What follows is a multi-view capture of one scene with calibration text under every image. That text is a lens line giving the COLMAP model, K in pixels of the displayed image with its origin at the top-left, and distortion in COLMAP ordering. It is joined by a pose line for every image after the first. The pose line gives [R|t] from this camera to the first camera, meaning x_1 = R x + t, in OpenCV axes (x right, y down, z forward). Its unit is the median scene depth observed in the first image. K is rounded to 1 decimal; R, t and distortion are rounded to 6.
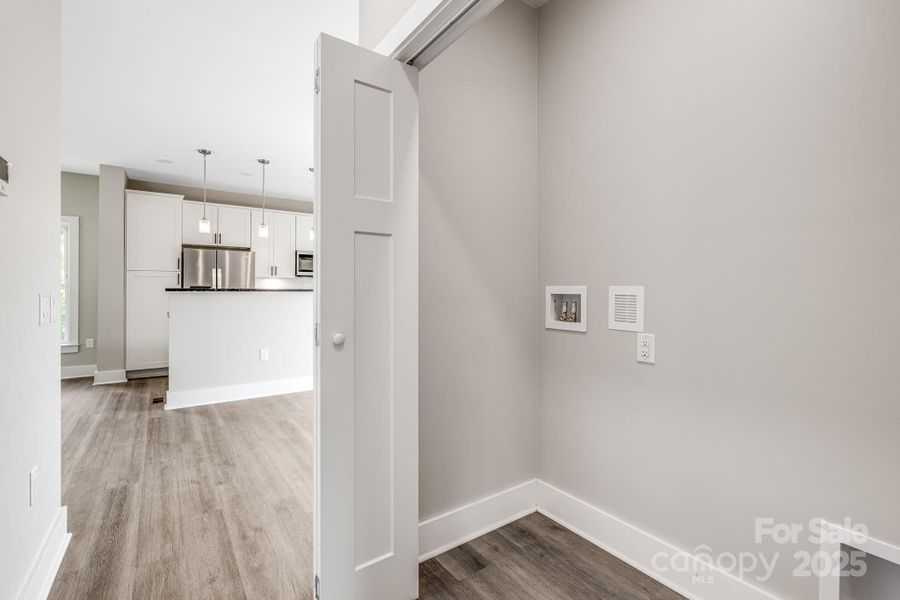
lens RADIAL K [[407.3, 0, 447.5], [0, 407.3, 290.7], [0, 0, 1]] dist [0.001186, 0.000187]
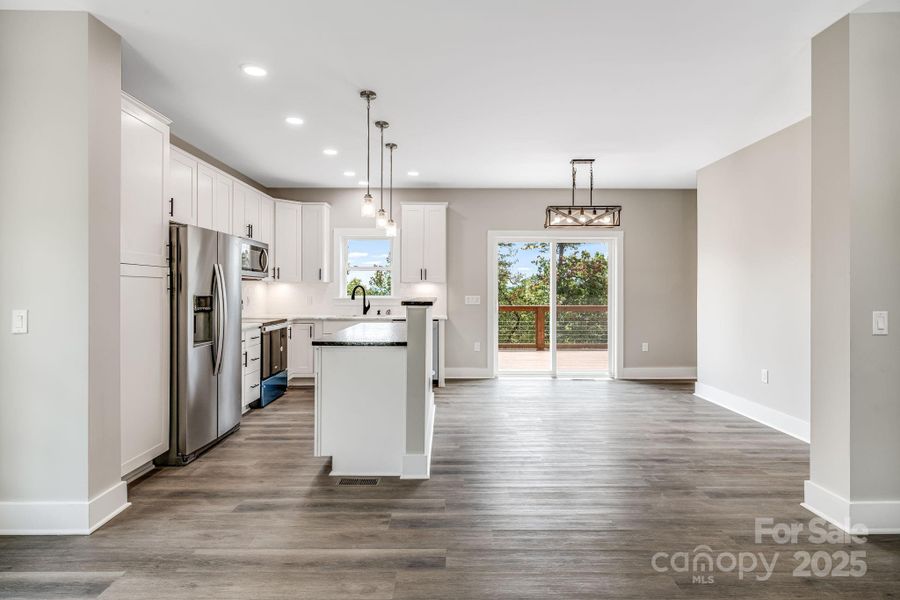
lens RADIAL K [[456.1, 0, 452.8], [0, 456.1, 292.6], [0, 0, 1]] dist [-0.001480, 0.000157]
pose [[0.573722, -0.007726, 0.819014, -1.473165], [0.001989, 0.999966, 0.008039, -0.031090], [-0.819048, -0.002983, 0.573717, 0.596103]]
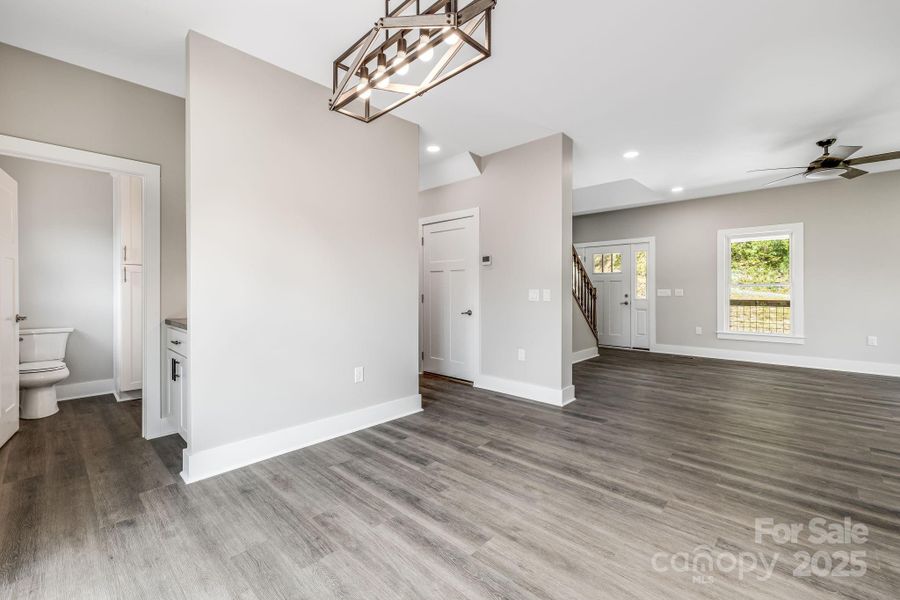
lens RADIAL K [[384.2, 0, 450.4], [0, 384.2, 288.2], [0, 0, 1]] dist [0.003487, 0.000189]
pose [[-0.981203, -0.004291, -0.192931, 0.006629], [-0.002514, 0.999952, -0.009452, 0.011583], [0.192962, -0.008789, -0.981167, 1.557502]]
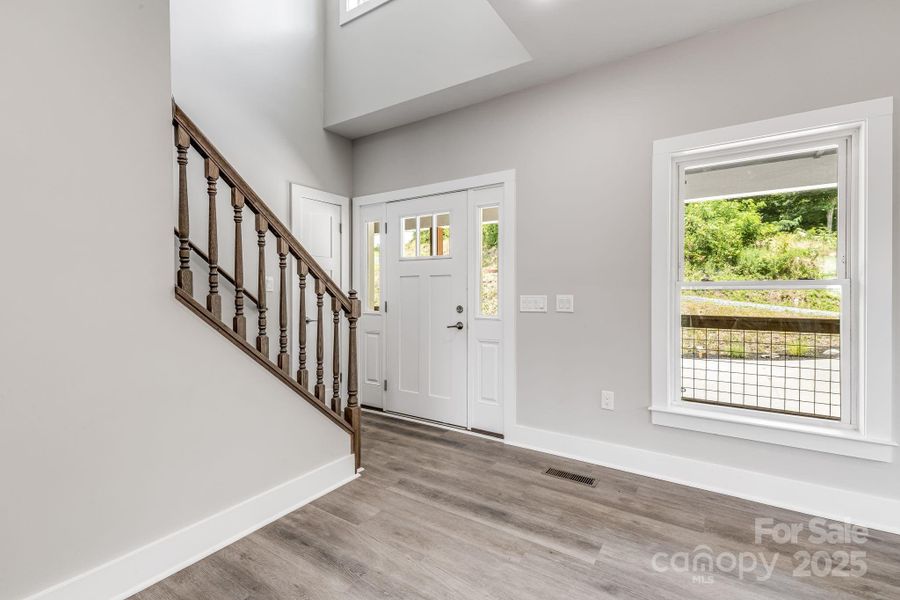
lens RADIAL K [[403.1, 0, 453.6], [0, 403.1, 295.4], [0, 0, 1]] dist [0.021669, -0.000239]
pose [[-0.926837, -0.008662, -0.375363, -0.979503], [-0.008687, 0.999961, -0.001628, -0.000225], [0.375363, 0.001752, -0.926876, 0.557479]]
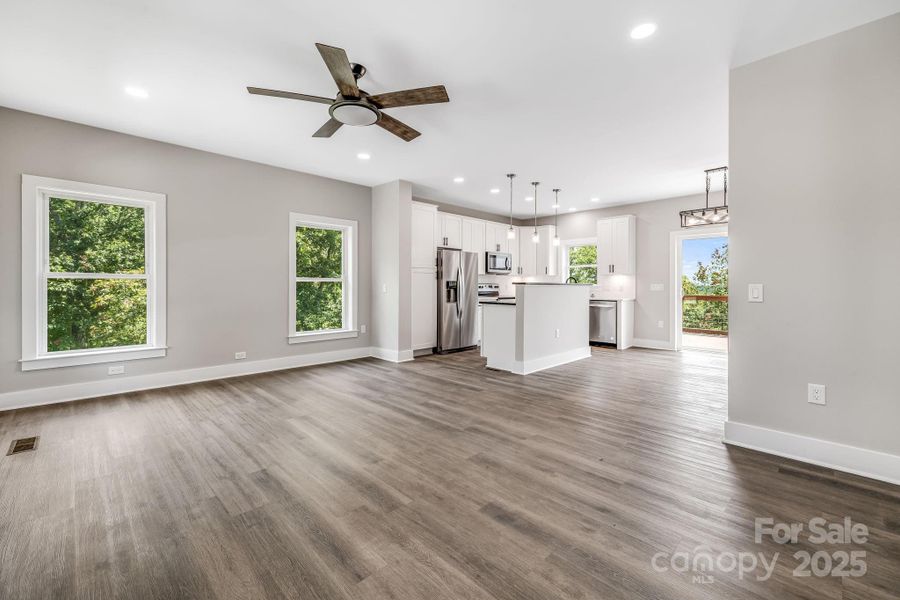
lens RADIAL K [[380.2, 0, 448.9], [0, 380.2, 287.0], [0, 0, 1]] dist [0.001884, 0.000109]
pose [[0.987556, -0.000361, 0.157267, -1.274420], [-0.000067, 0.999996, 0.002716, 0.007266], [-0.157268, -0.002693, 0.987552, -0.197731]]
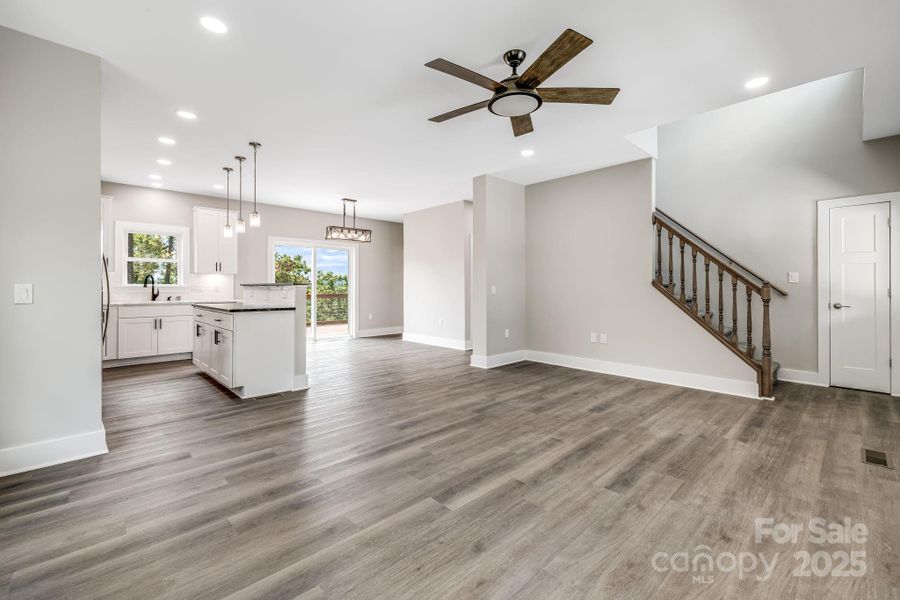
lens RADIAL K [[384.2, 0, 450.4], [0, 384.2, 288.2], [0, 0, 1]] dist [0.003487, 0.000189]
pose [[-0.137431, -0.007284, 0.990485, -2.076910], [-0.000951, 0.999973, 0.007222, 0.000676], [-0.990511, 0.000051, -0.137434, 0.855203]]
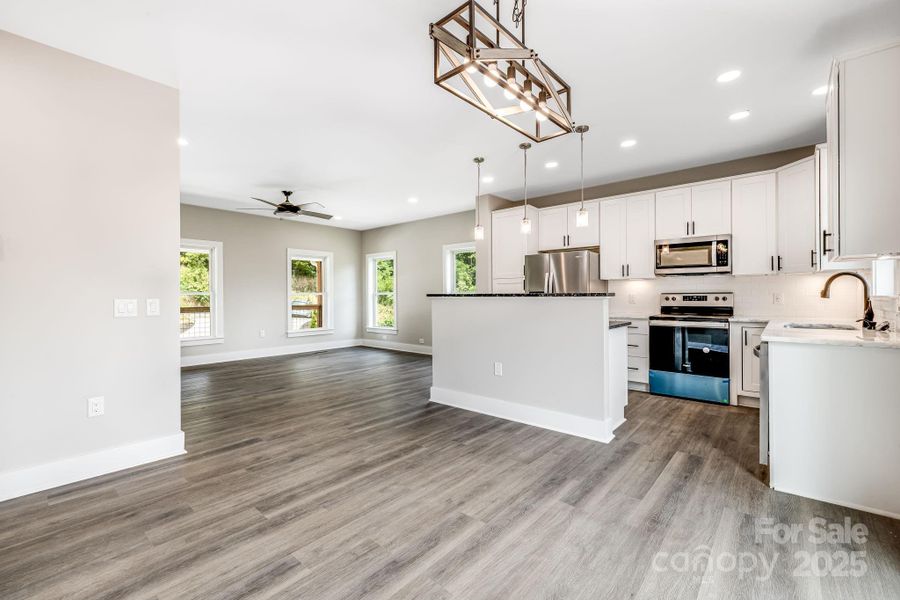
lens RADIAL K [[386.3, 0, 451.4], [0, 386.3, 294.7], [0, 0, 1]] dist [0.004097, 0.000261]
pose [[0.238058, -0.007918, -0.971219, 0.430918], [0.006331, 0.999958, -0.006600, 0.004002], [0.971230, -0.004577, 0.238098, 0.910761]]
